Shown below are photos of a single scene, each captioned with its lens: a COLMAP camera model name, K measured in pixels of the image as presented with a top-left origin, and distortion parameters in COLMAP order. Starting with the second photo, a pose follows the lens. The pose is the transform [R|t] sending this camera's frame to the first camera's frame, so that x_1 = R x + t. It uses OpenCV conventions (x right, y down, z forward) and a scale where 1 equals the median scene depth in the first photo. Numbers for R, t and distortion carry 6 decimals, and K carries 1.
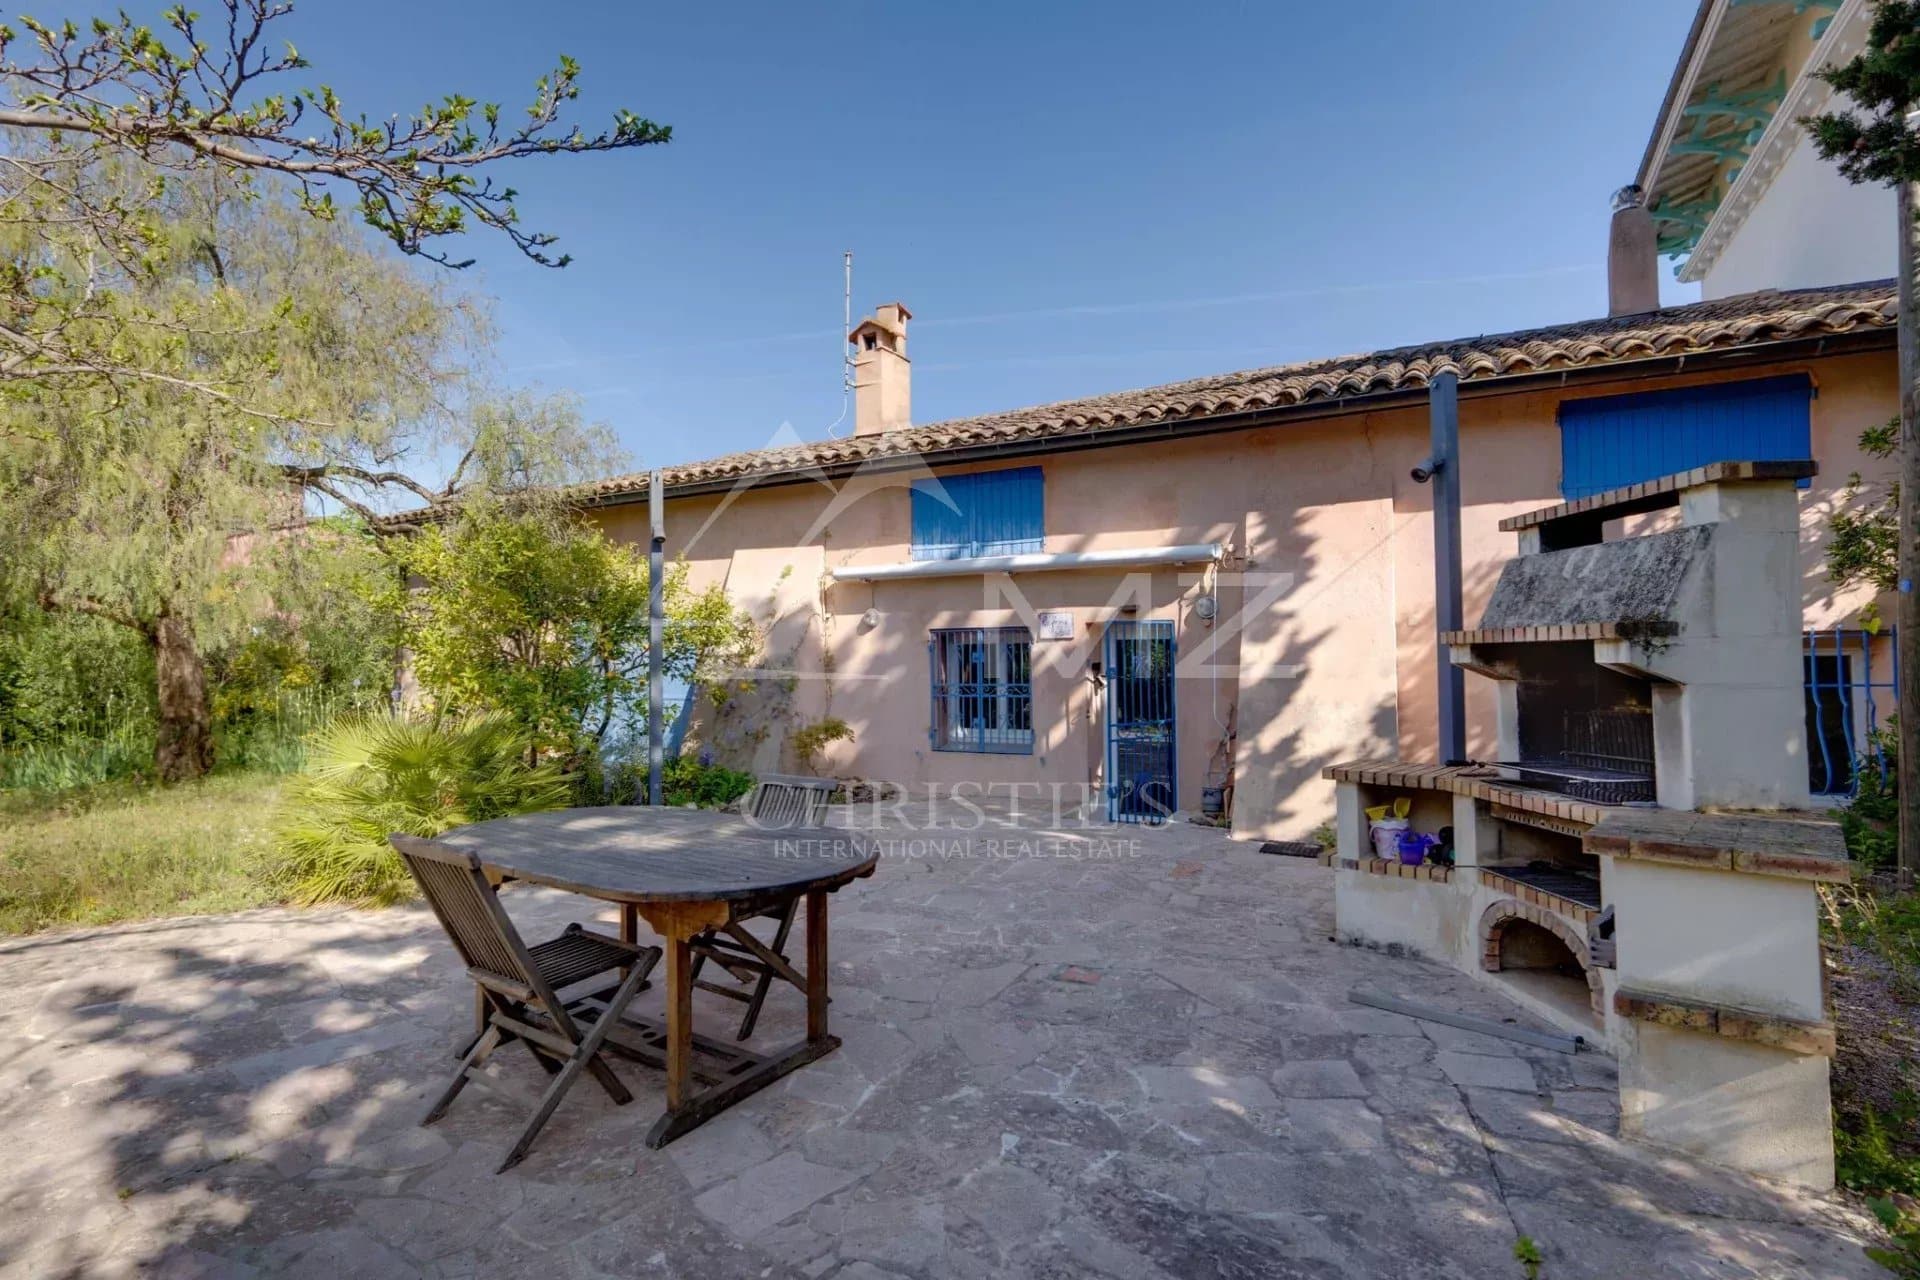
lens RADIAL K [[841.8, 0, 965.5], [0, 841.8, 643.8], [0, 0, 1]] dist [-0.004214, -0.000597]
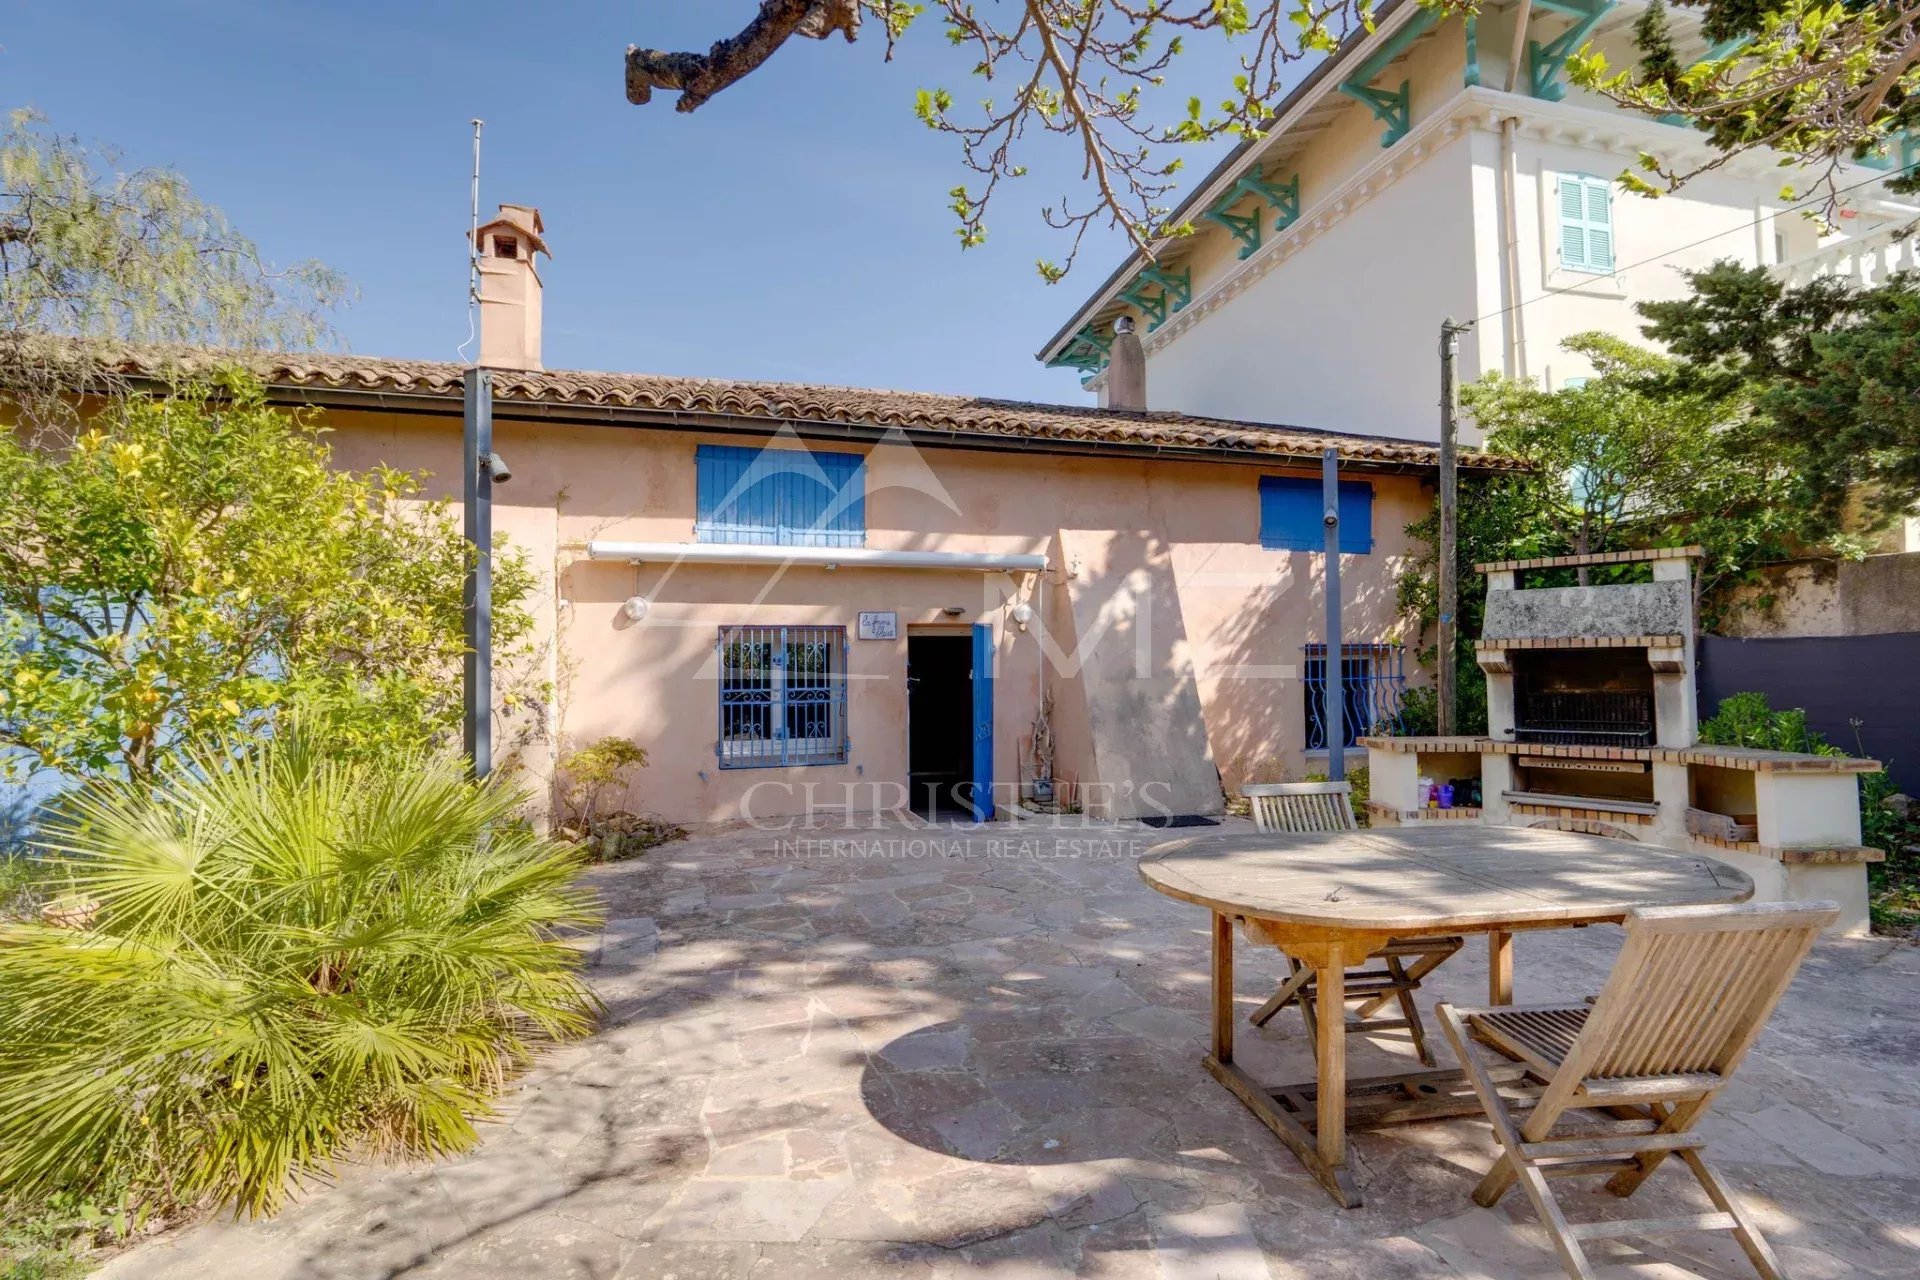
lens RADIAL K [[841.8, 0, 963.4], [0, 841.8, 631.3], [0, 0, 1]] dist [-0.004214, -0.000597]
pose [[0.750271, 0.026535, 0.660598, -0.441460], [-0.013083, 0.999594, -0.025293, 0.007731], [-0.661001, 0.010334, 0.750314, 0.222376]]
